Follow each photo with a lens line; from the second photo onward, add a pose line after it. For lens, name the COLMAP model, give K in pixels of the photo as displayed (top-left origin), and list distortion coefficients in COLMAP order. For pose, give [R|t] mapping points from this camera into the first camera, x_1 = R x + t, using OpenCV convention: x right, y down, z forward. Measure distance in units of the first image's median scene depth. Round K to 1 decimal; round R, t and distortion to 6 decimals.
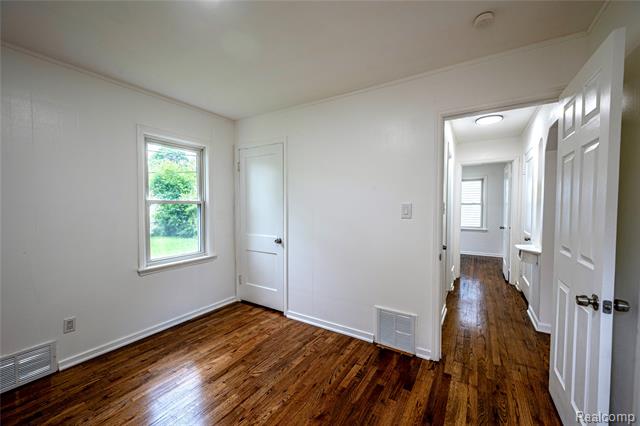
lens RADIAL K [[266.1, 0, 320.0], [0, 266.1, 213.0], [0, 0, 1]] dist [0.025998, -0.000139]
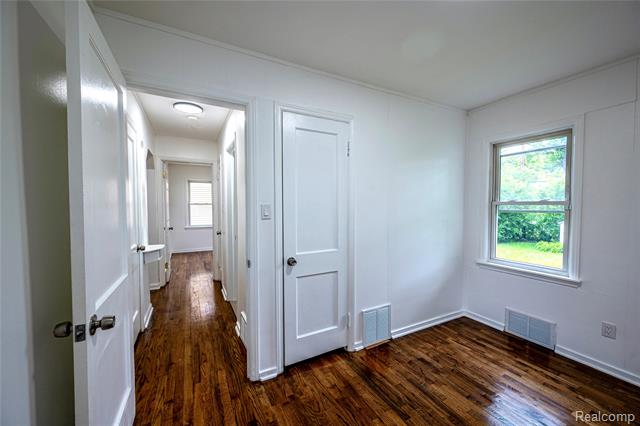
lens RADIAL K [[266.1, 0, 320.0], [0, 266.1, 213.0], [0, 0, 1]] dist [0.025998, -0.000139]
pose [[-0.532248, 0.037231, -0.845770, 0.626539], [-0.014104, 0.998504, 0.052830, -0.048130], [0.846471, 0.040047, -0.530926, 0.952894]]
